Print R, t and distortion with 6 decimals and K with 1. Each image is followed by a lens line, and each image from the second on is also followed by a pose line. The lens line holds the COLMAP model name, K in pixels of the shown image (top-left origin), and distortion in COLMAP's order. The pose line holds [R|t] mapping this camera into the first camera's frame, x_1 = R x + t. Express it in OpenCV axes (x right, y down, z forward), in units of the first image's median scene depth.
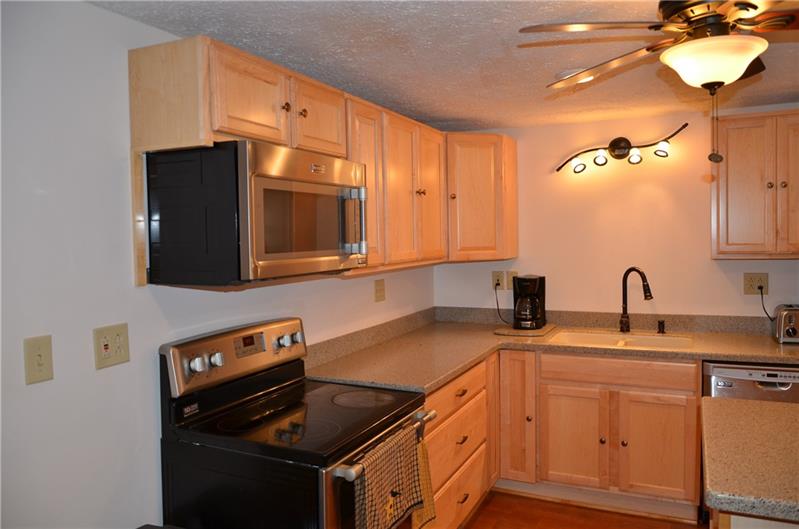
lens RADIAL K [[608.3, 0, 400.3], [0, 608.3, 265.9], [0, 0, 1]] dist [-0.048743, 0.023915]
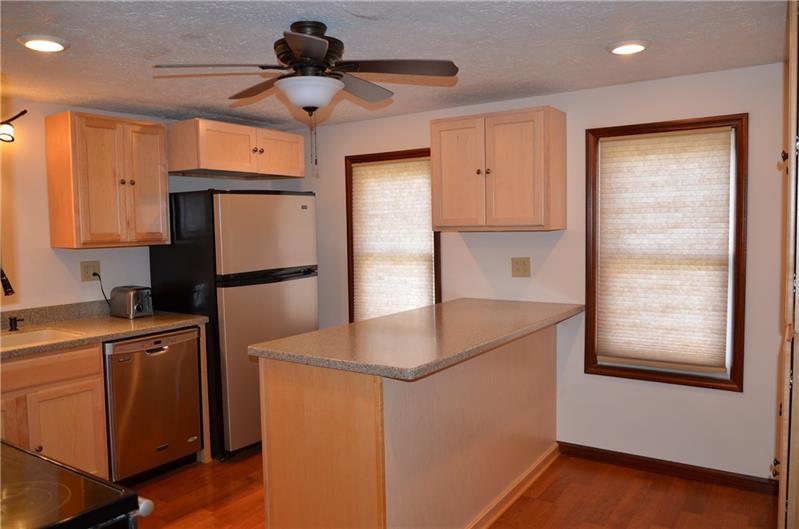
lens RADIAL K [[608.3, 0, 398.1], [0, 608.3, 265.6], [0, 0, 1]] dist [-0.048743, 0.023915]
pose [[0.157990, -0.046751, 0.986333, -0.404721], [0.057256, 0.997632, 0.038116, 0.010087], [-0.985779, 0.050452, 0.160292, 0.275484]]
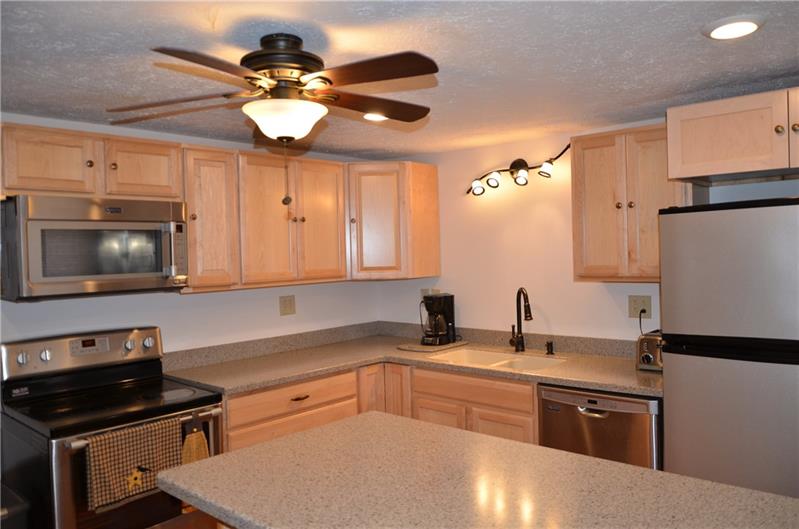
lens RADIAL K [[608.3, 0, 398.1], [0, 608.3, 263.9], [0, 0, 1]] dist [-0.048743, 0.023915]
pose [[0.961060, 0.003397, -0.276318, 0.495341], [-0.009060, 0.999774, -0.019220, -0.017207], [0.276190, 0.020975, 0.960874, -0.034446]]
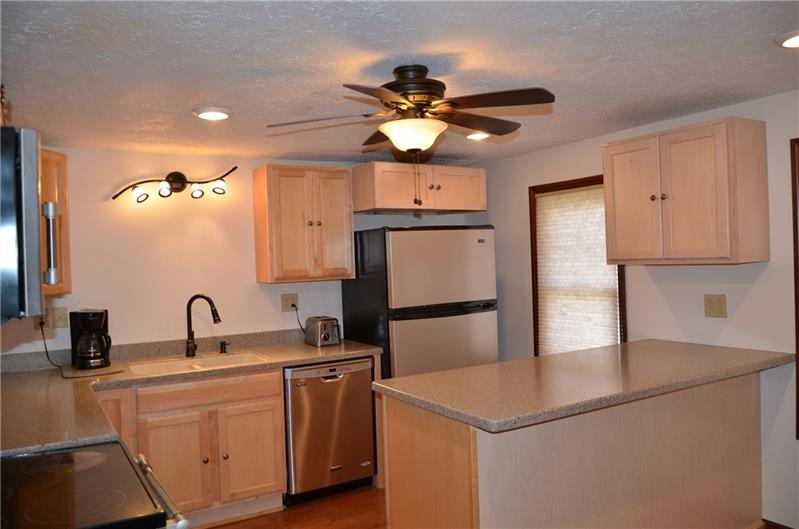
lens RADIAL K [[608.3, 0, 400.5], [0, 608.3, 266.9], [0, 0, 1]] dist [-0.048743, 0.023915]
pose [[0.551980, -0.009259, 0.833806, -0.327332], [0.059031, 0.997863, -0.027998, 0.004871], [-0.831766, 0.064675, 0.551347, 0.118001]]
